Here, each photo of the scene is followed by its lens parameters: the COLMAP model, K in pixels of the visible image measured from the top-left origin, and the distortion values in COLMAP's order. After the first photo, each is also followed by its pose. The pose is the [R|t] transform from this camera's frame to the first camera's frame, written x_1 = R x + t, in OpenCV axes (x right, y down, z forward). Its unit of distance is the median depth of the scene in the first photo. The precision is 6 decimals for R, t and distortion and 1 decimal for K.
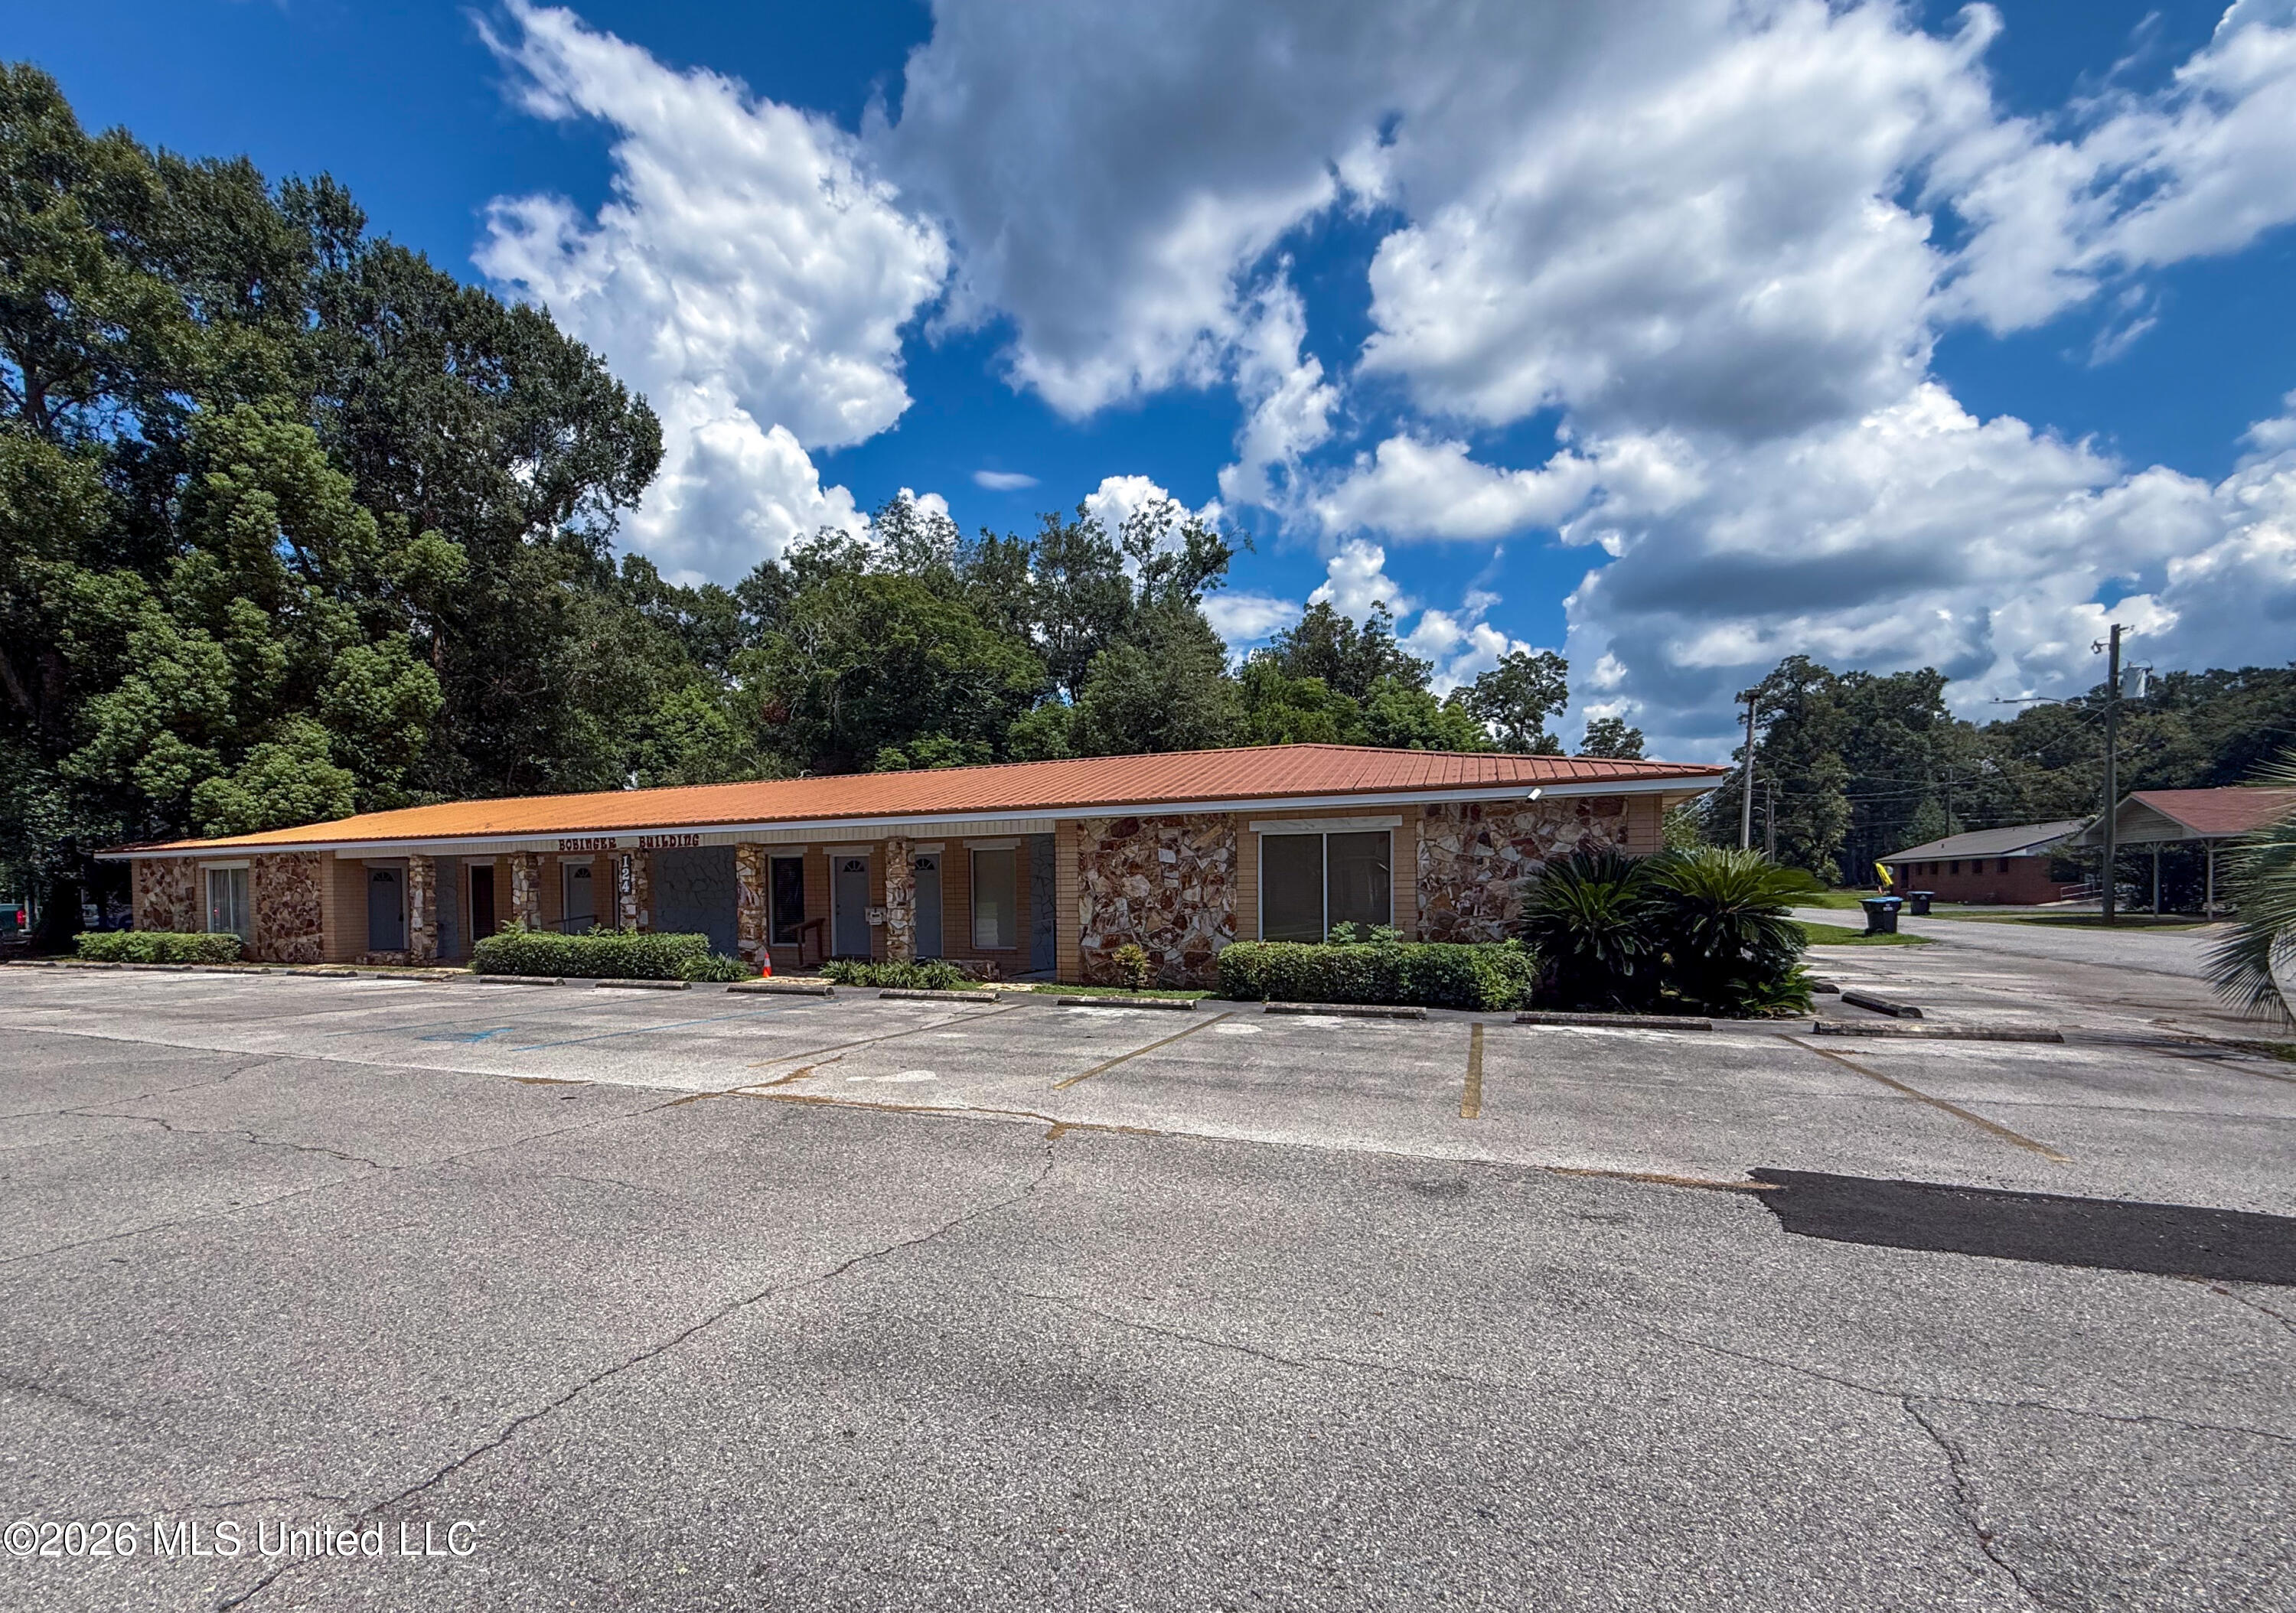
lens RADIAL K [[984.5, 0, 1073.7], [0, 984.5, 915.4], [0, 0, 1]] dist [-0.003787, 0.000950]
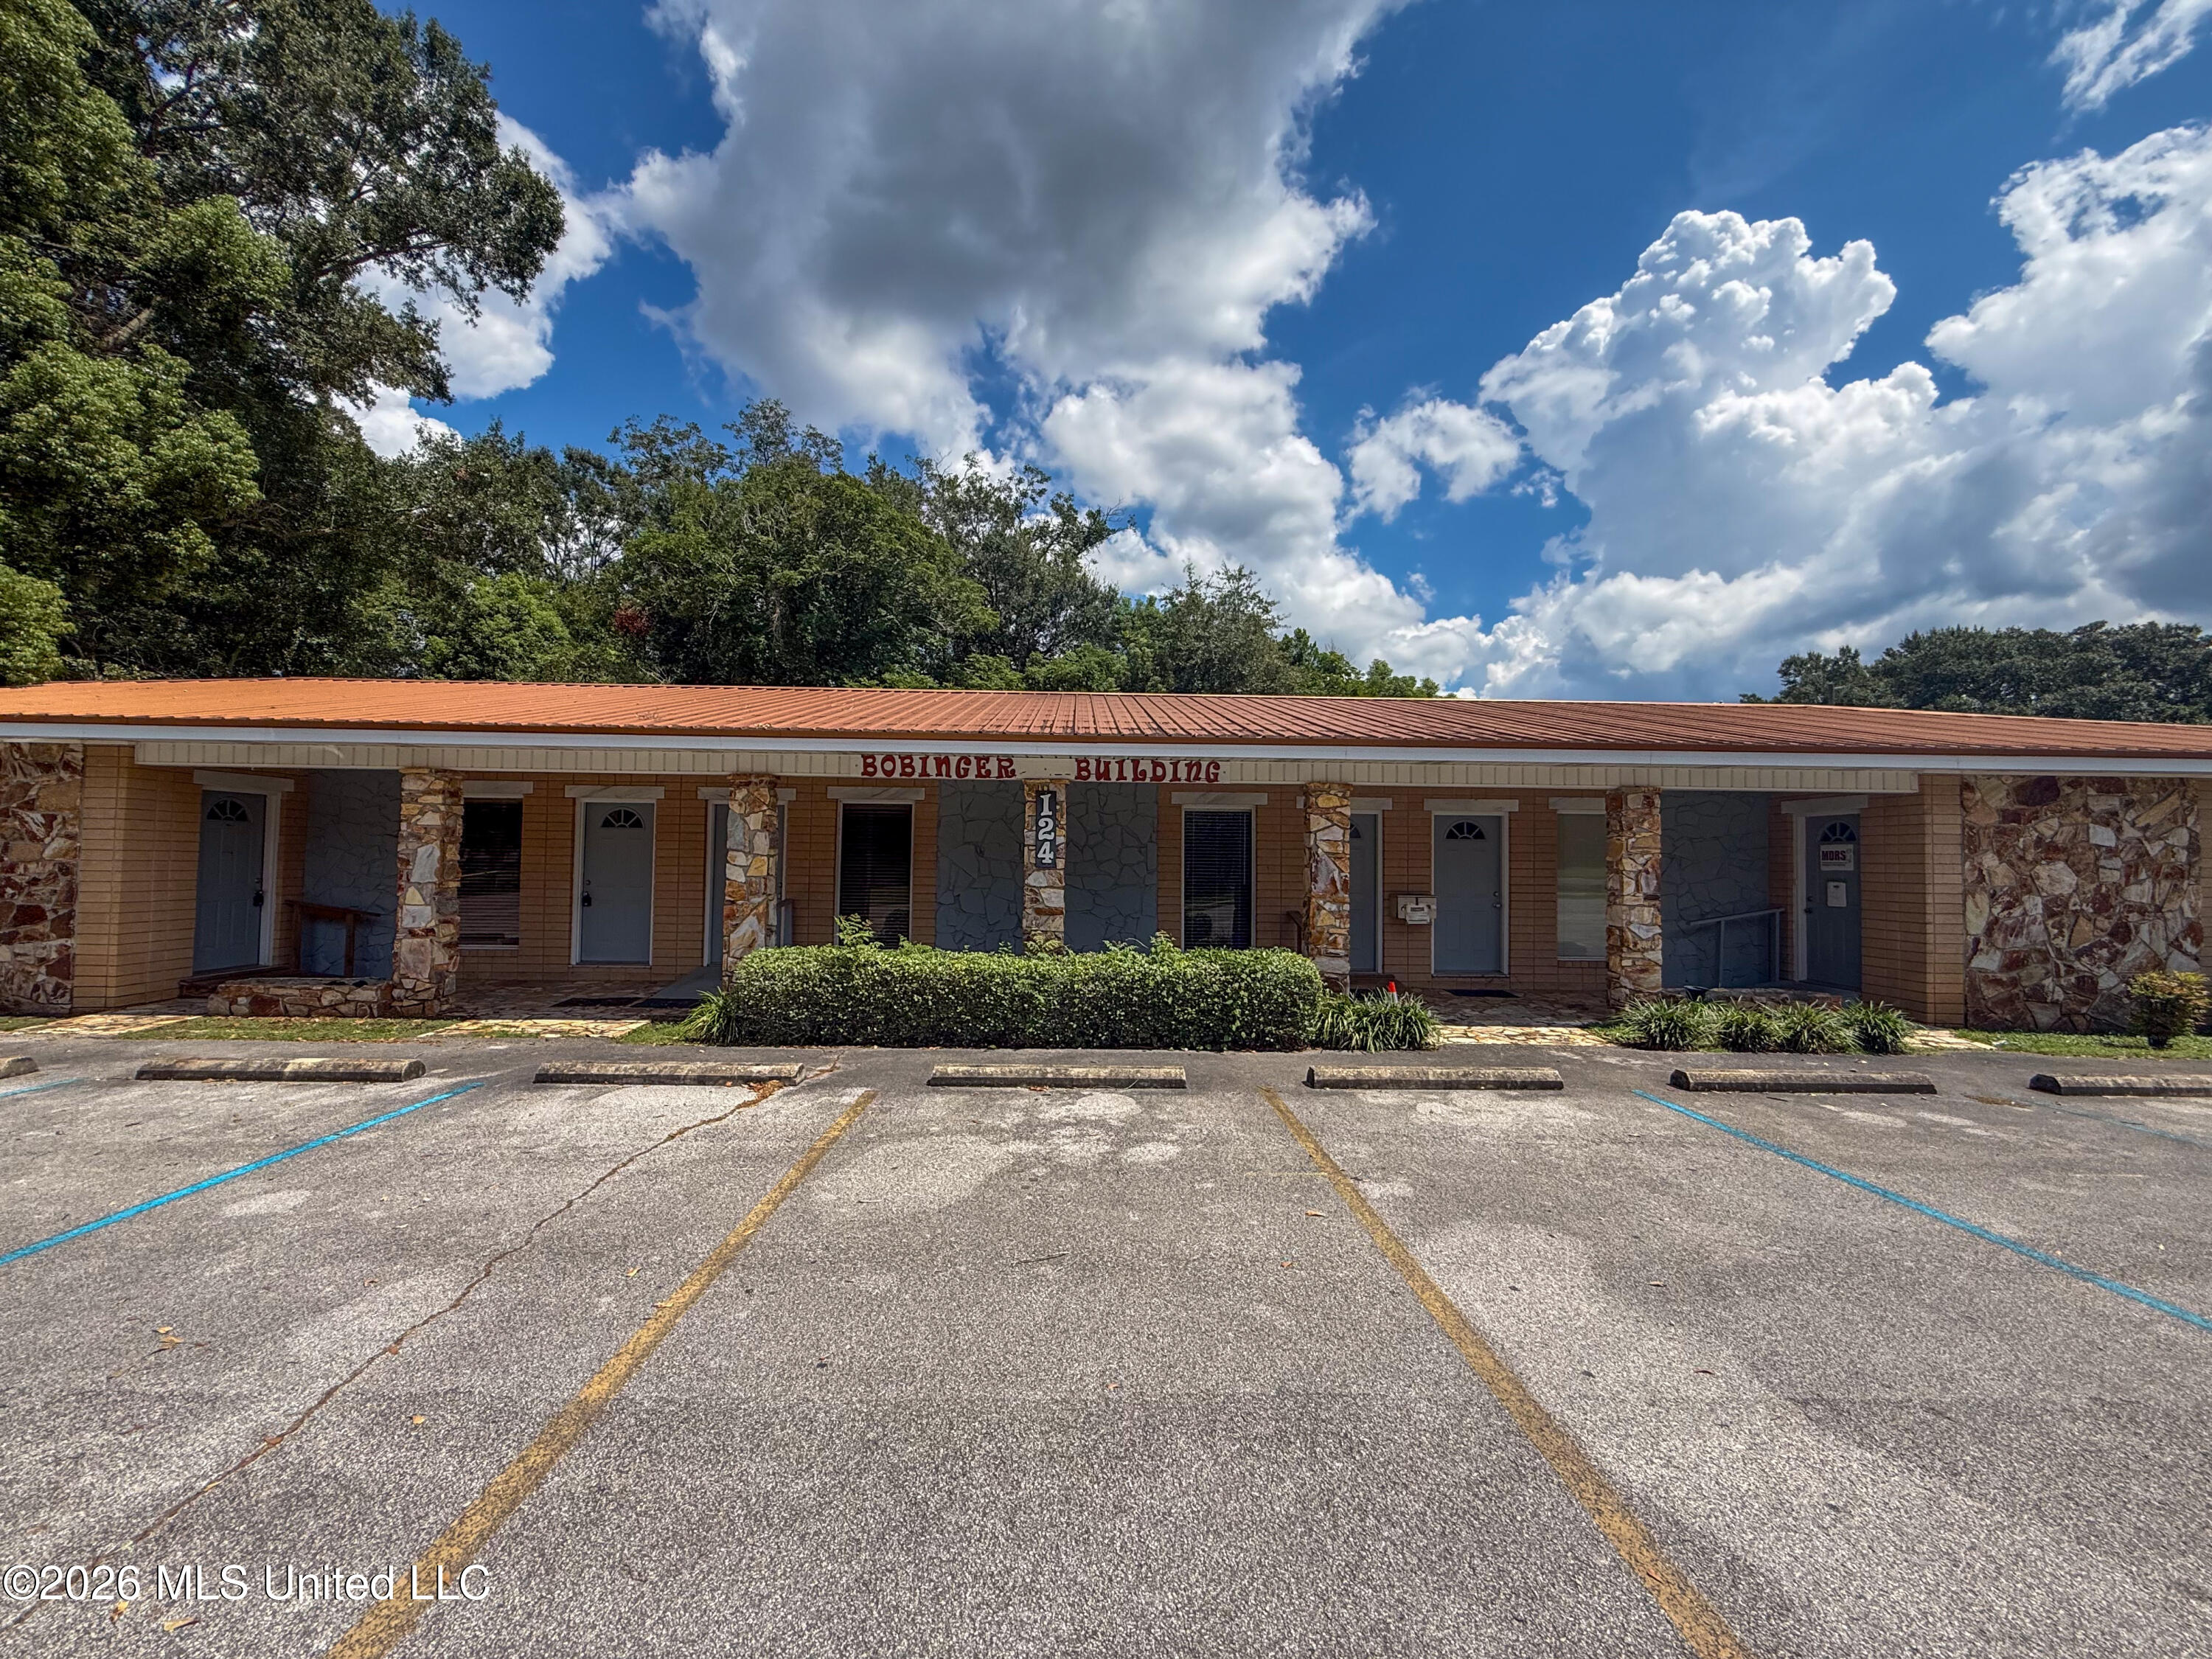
lens RADIAL K [[877.9, 0, 1110.0], [0, 877.9, 836.3], [0, 0, 1]] dist [-0.000301, 0.000338]
pose [[0.913643, 0.033315, 0.405151, -0.382026], [-0.013684, 0.998592, -0.051254, -0.009408], [-0.406288, 0.041284, 0.912812, 0.353197]]
